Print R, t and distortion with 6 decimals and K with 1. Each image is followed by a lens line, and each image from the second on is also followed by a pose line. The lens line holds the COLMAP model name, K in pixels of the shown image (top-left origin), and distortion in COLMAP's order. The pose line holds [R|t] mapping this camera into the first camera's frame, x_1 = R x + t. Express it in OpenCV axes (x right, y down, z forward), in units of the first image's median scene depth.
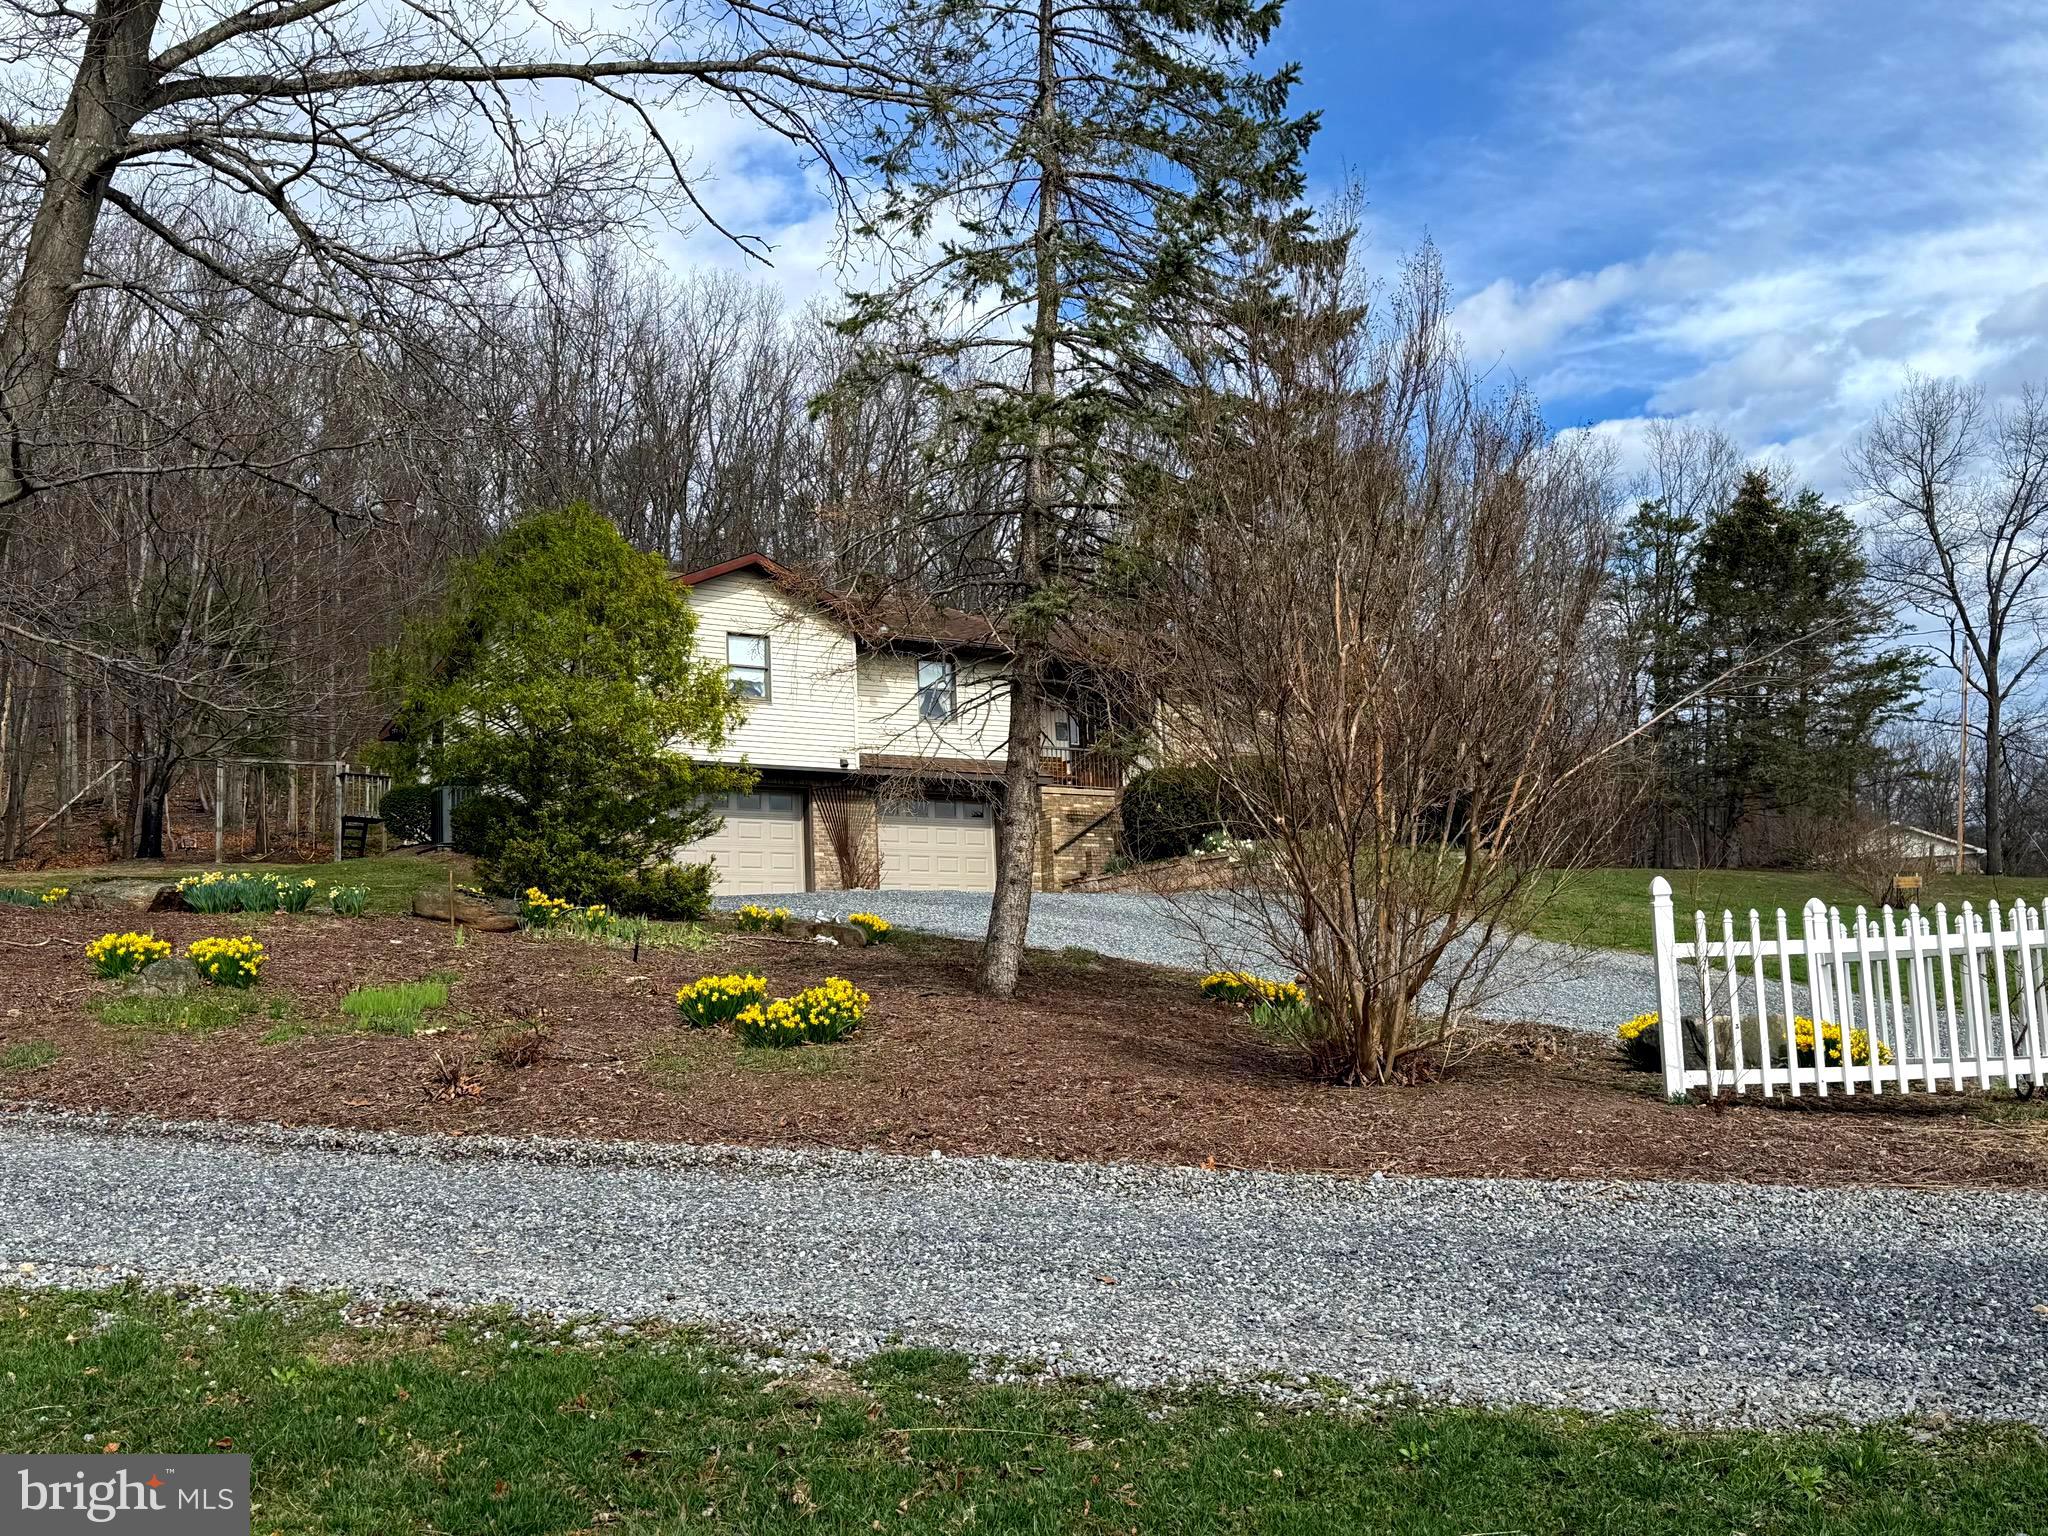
lens RADIAL K [[2161.6, 0, 1026.0], [0, 2161.6, 769.7], [0, 0, 1]] dist [0.130583, 0.000000]
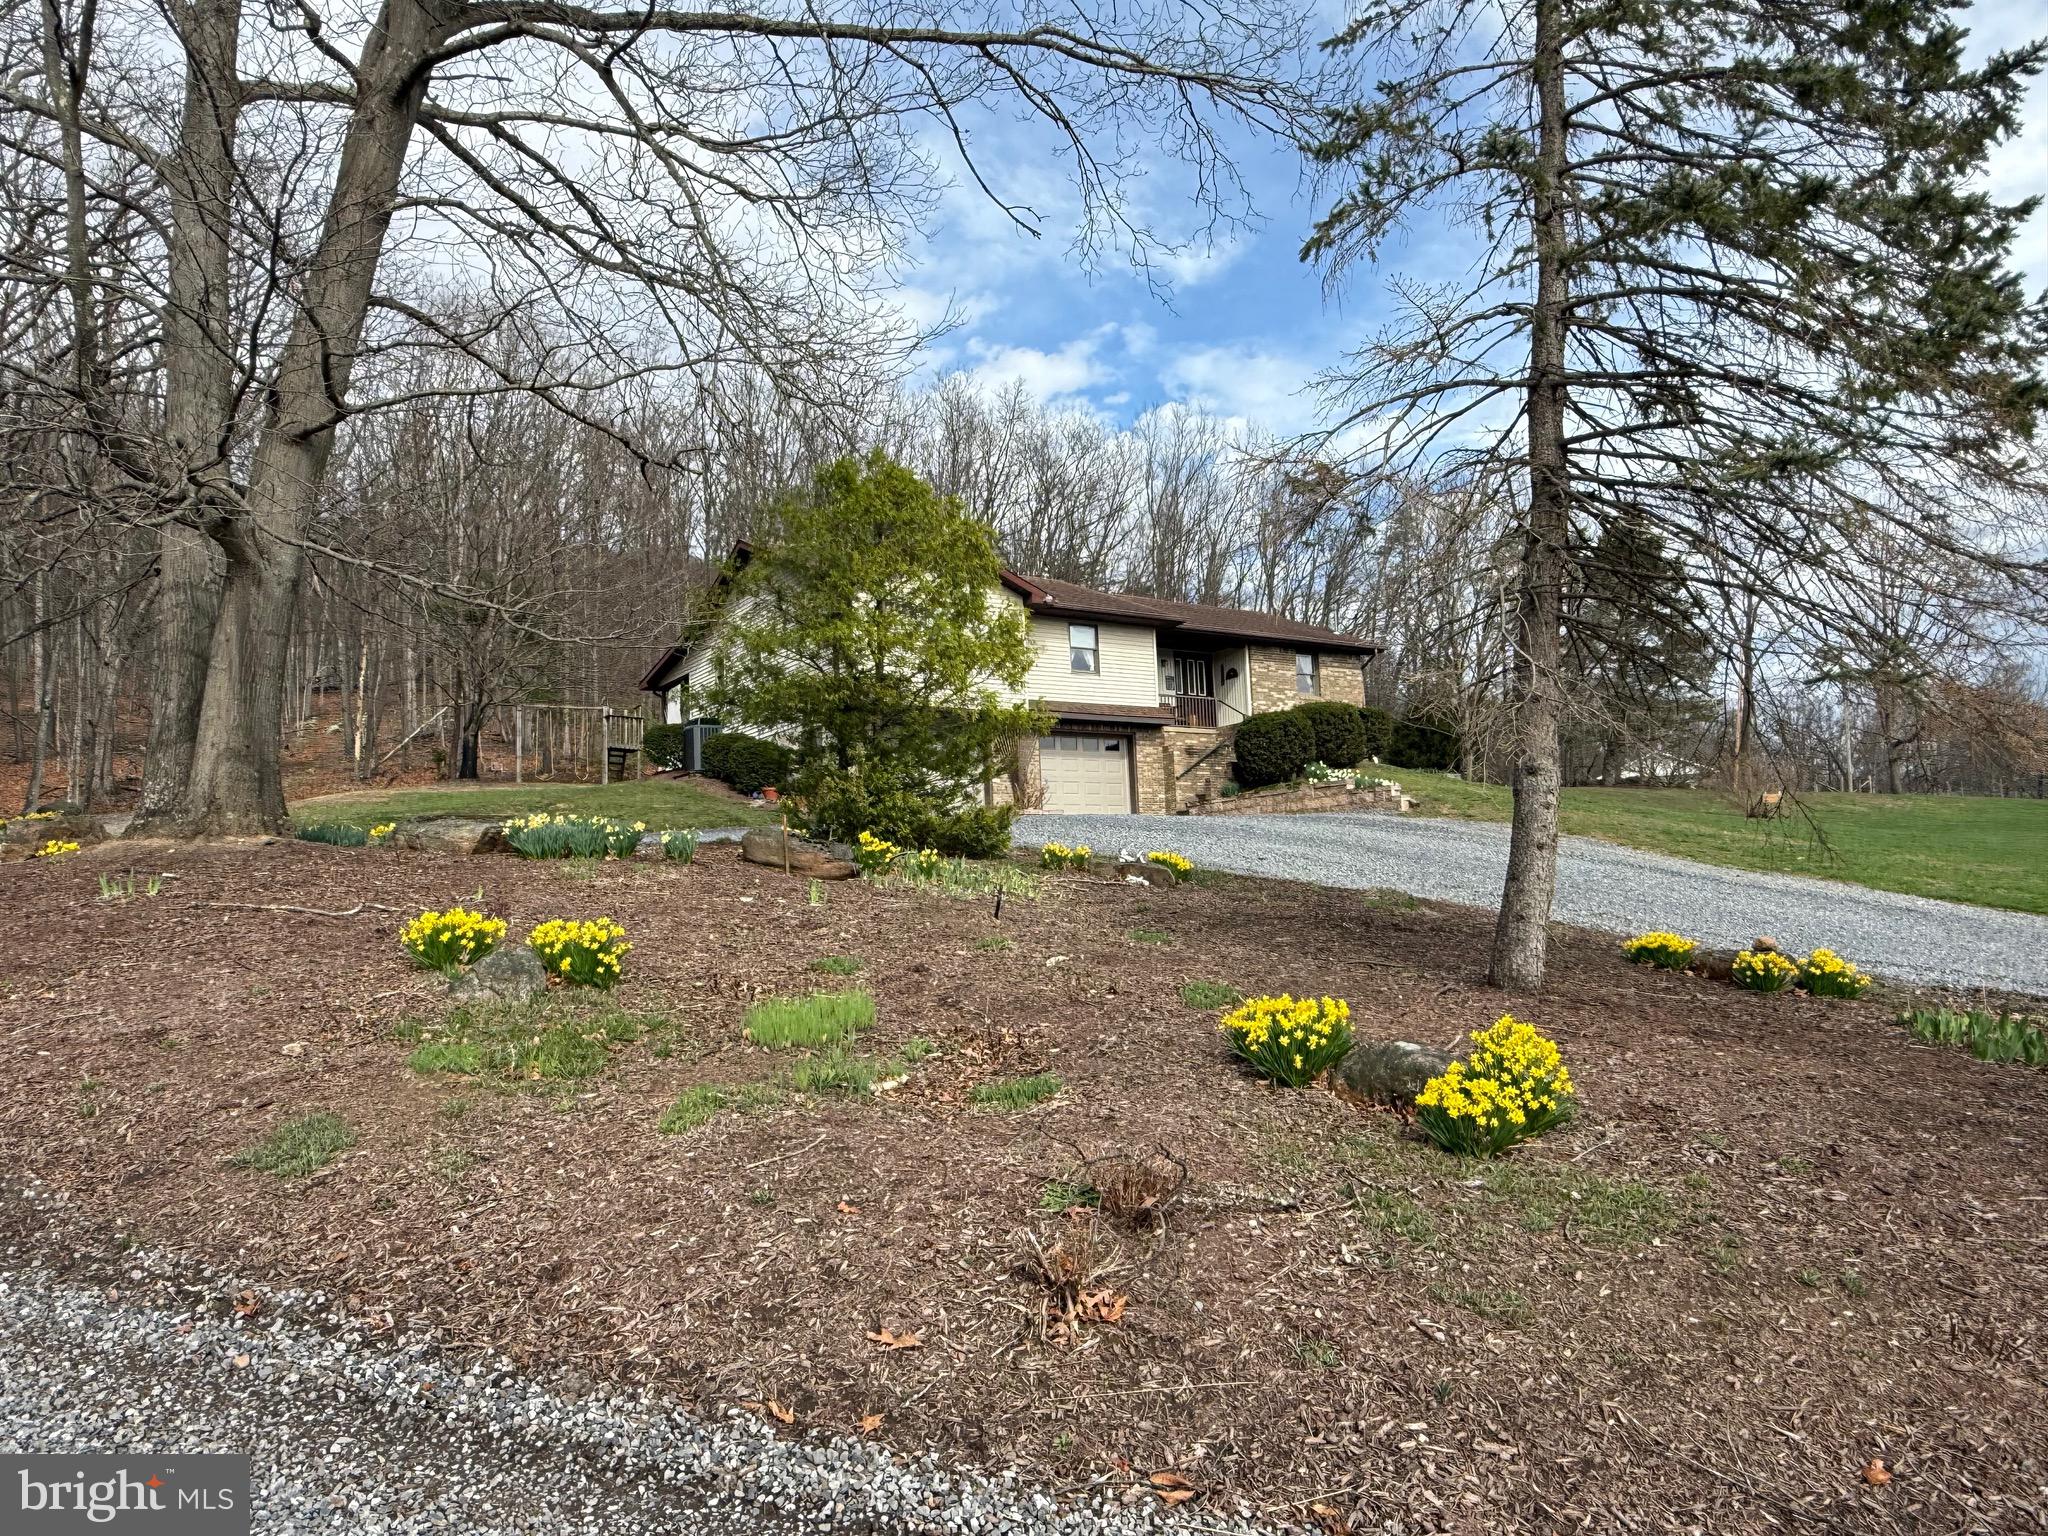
lens RADIAL K [[1392.0, 0, 1023.5], [0, 1392.0, 753.3], [0, 0, 1]] dist [0.059423, 0.006120]
pose [[0.999998, 0.001966, 0.000140, -0.138628], [-0.001969, 0.999631, 0.027075, 0.002629], [-0.000087, -0.027075, 0.999633, 0.340752]]
